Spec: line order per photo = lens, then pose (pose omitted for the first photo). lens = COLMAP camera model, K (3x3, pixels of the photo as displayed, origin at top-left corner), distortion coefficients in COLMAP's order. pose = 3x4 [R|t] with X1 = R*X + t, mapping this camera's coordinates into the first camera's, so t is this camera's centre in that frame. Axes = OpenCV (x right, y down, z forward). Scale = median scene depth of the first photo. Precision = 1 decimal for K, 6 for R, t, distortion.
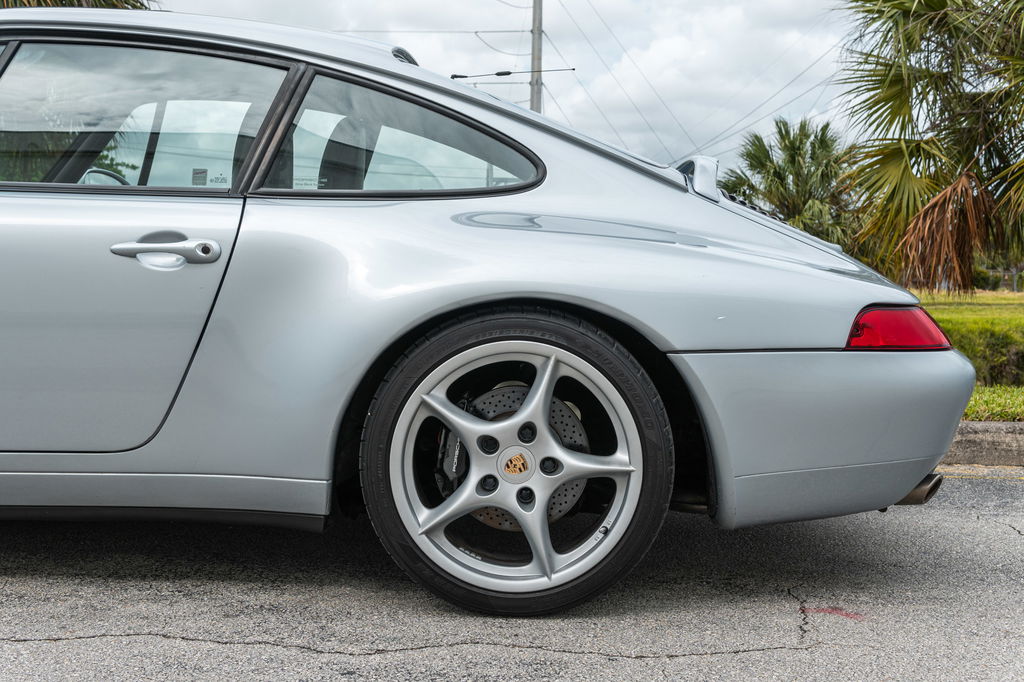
lens RADIAL K [[1333.2, 0, 512.0], [0, 1333.2, 341.0], [0, 0, 1]] dist [0.017035, 0.051524]
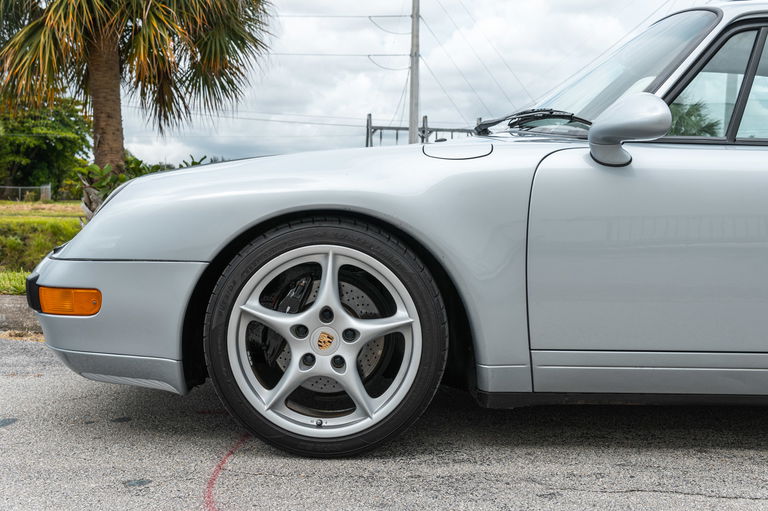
lens RADIAL K [[999.9, 0, 384.0], [0, 999.9, 255.5], [0, 0, 1]] dist [0.017035, 0.051524]
pose [[0.999857, -0.004632, 0.016236, -0.133728], [0.004522, 0.999967, 0.006819, -0.002968], [-0.016267, -0.006745, 0.999845, 0.009311]]
